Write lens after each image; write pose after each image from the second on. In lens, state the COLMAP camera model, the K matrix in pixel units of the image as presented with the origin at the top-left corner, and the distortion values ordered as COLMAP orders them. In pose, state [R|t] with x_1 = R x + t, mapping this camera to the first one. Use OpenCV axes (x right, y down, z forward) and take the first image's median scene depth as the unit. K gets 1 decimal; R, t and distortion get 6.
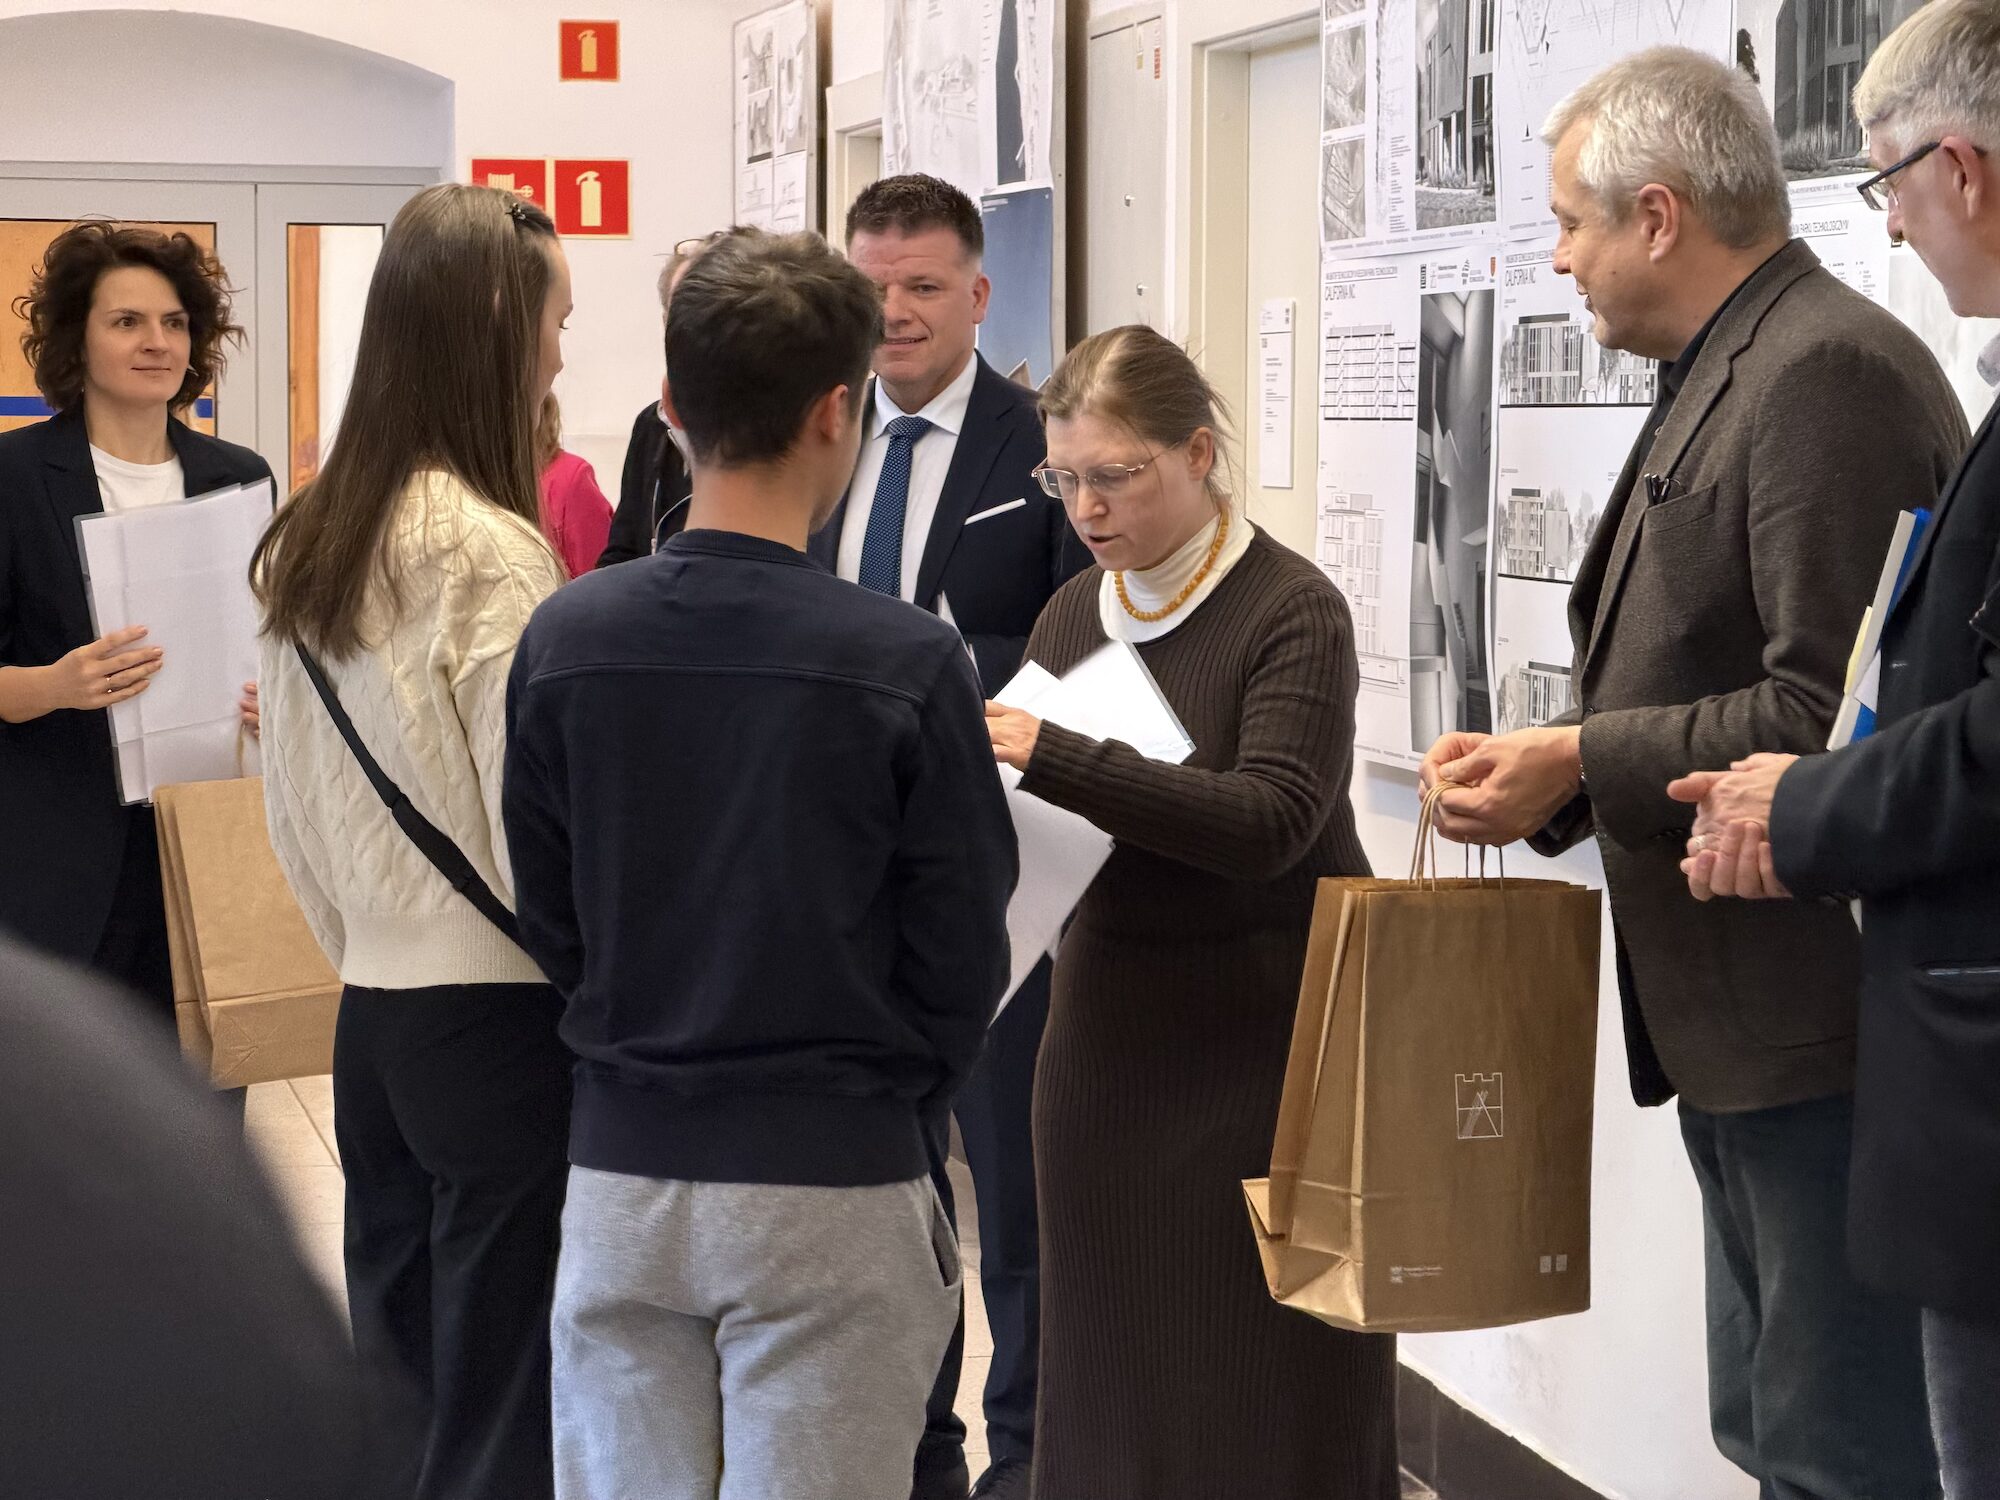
lens RADIAL K [[6027.2, 0, 1012.5], [0, 6027.2, 747.1], [0, 0, 1]] dist [0.216141, 0.000000]
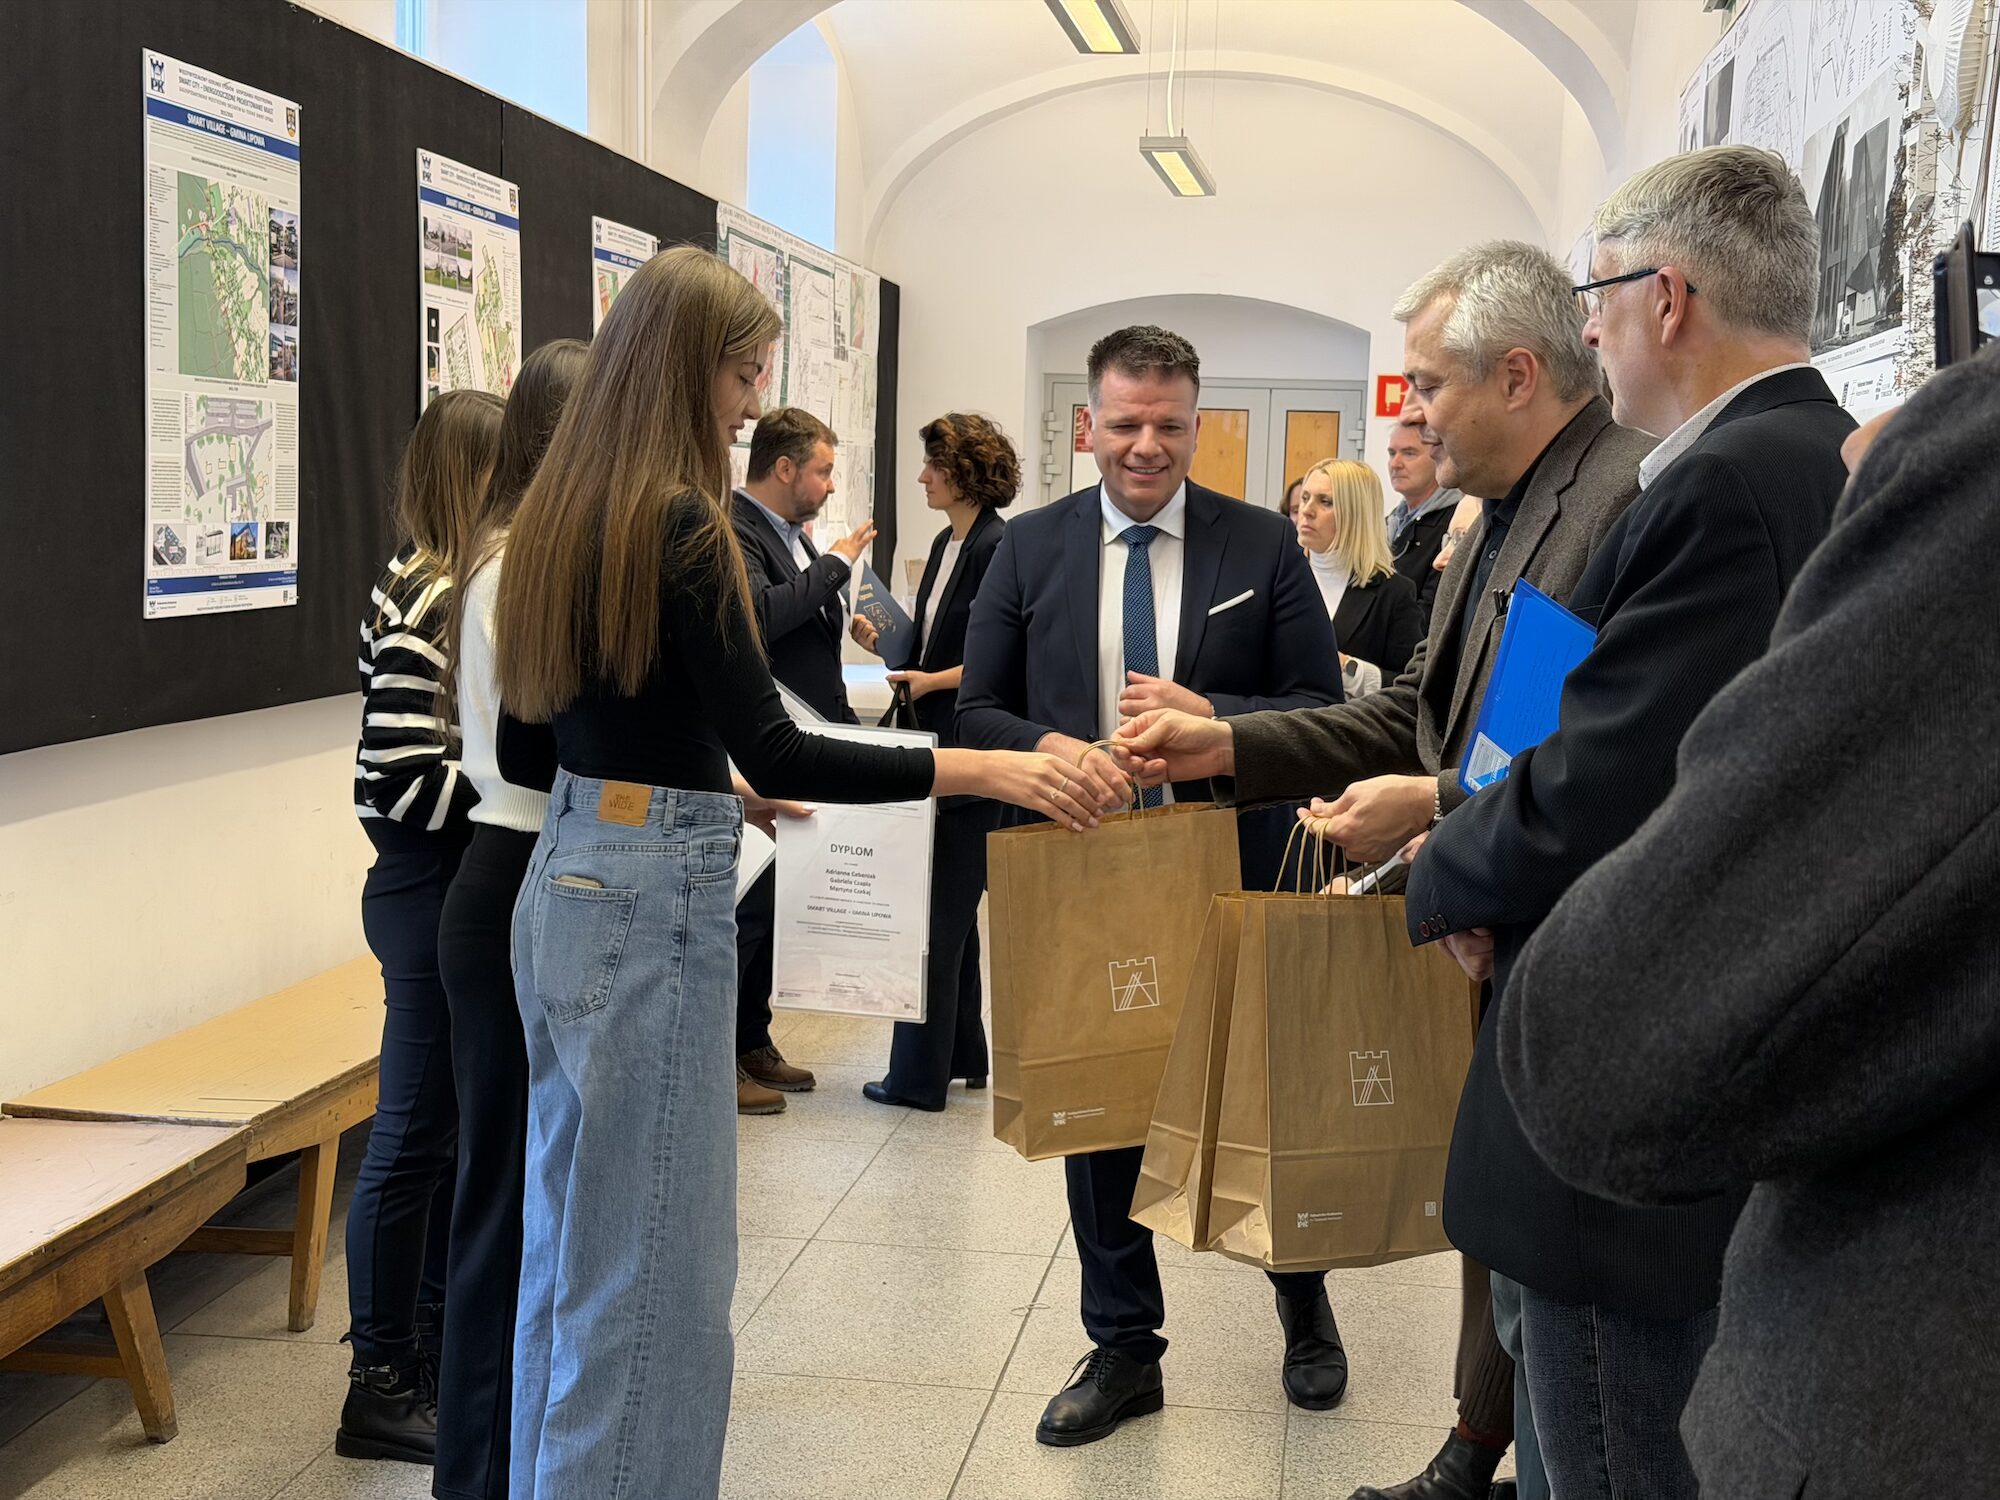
lens RADIAL K [[2781.1, 0, 988.6], [0, 2781.1, 759.3], [0, 0, 1]] dist [0.126146, 0.000000]
pose [[0.947071, 0.058026, -0.315735, 0.120152], [-0.047602, 0.998039, 0.040635, -0.018217], [0.317474, -0.023455, 0.947977, 0.276552]]
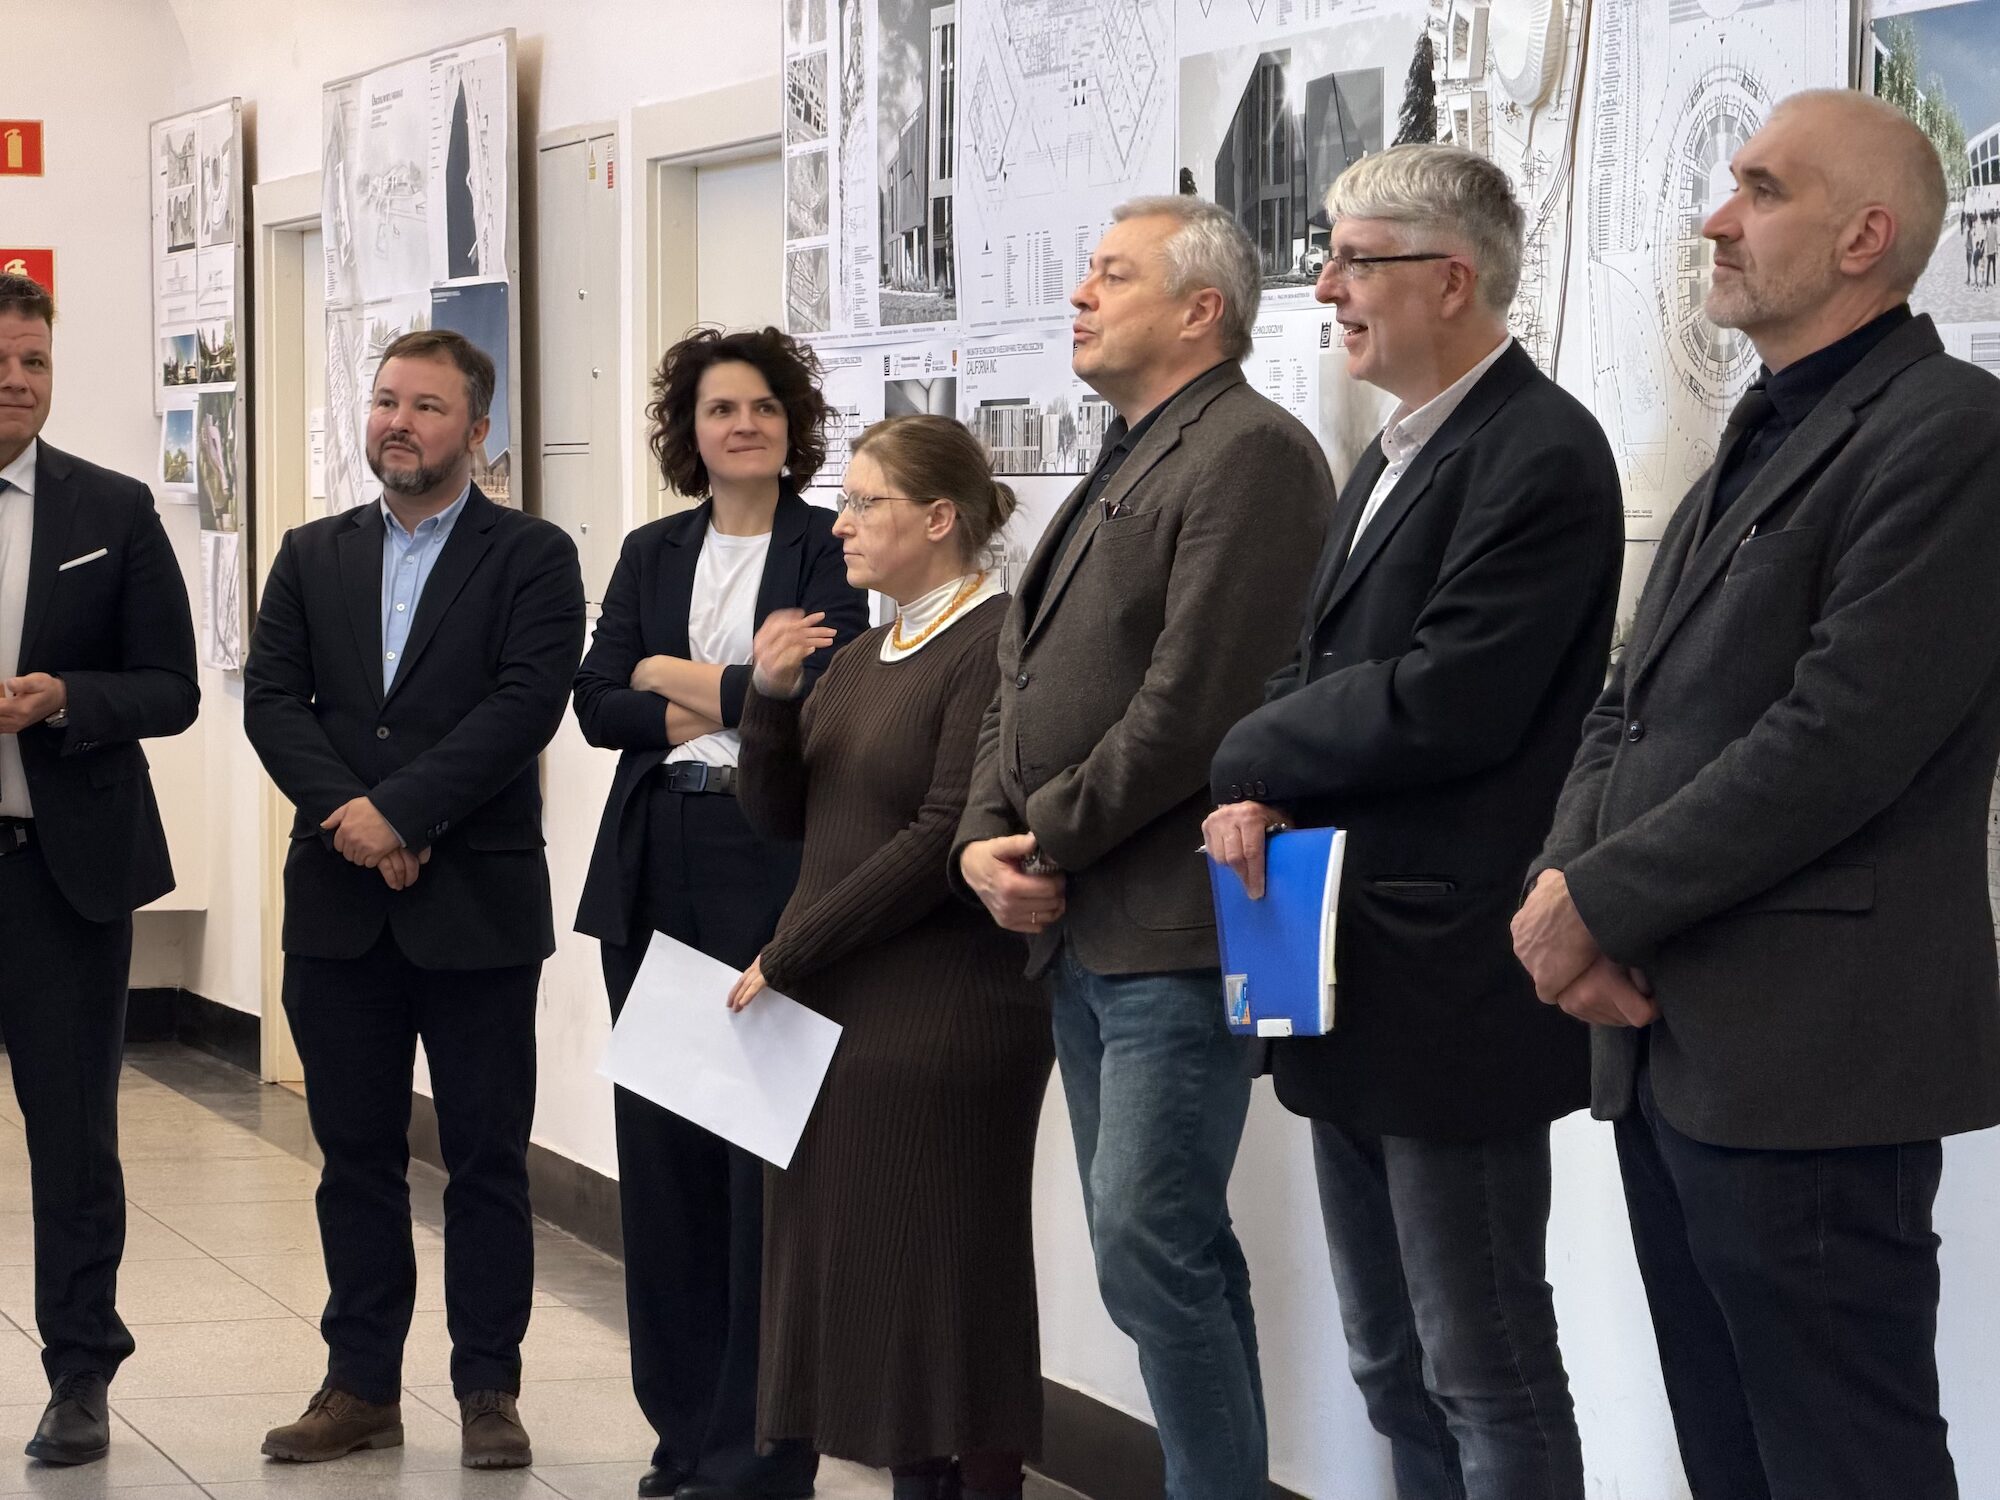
lens RADIAL K [[6027.2, 0, 971.5], [0, 6027.2, 651.8], [0, 0, 1]] dist [0.216141, 0.000000]
pose [[0.992581, -0.013592, 0.120823, -0.055009], [0.016623, 0.999571, -0.024111, 0.005893], [-0.120443, 0.025941, 0.992381, -0.155232]]
